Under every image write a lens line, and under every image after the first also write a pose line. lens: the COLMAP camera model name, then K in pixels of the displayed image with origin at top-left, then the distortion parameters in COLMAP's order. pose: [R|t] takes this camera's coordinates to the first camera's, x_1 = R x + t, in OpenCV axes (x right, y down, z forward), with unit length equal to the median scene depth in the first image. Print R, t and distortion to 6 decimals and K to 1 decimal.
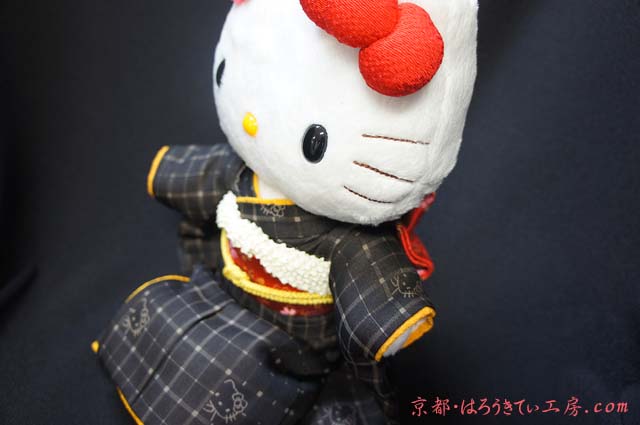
lens RADIAL K [[512.9, 0, 320.0], [0, 512.9, 212.5], [0, 0, 1]] dist [-0.202172, 0.159715]
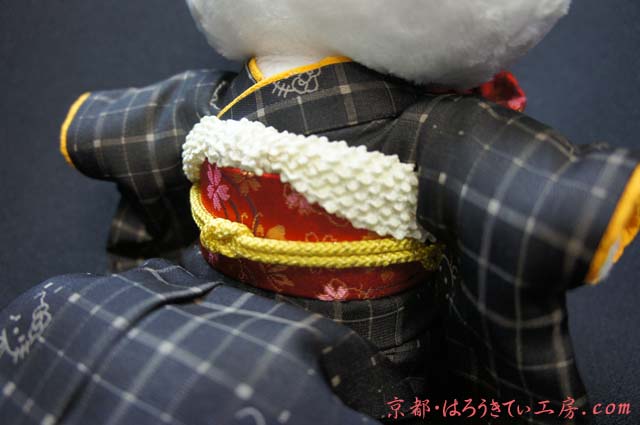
lens RADIAL K [[512.9, 0, 320.0], [0, 512.9, 212.5], [0, 0, 1]] dist [-0.202172, 0.159715]
pose [[0.982988, -0.076321, 0.167064, -0.167459], [0.124503, 0.945595, -0.300582, 0.290964], [-0.135035, 0.316269, 0.939010, 0.518534]]
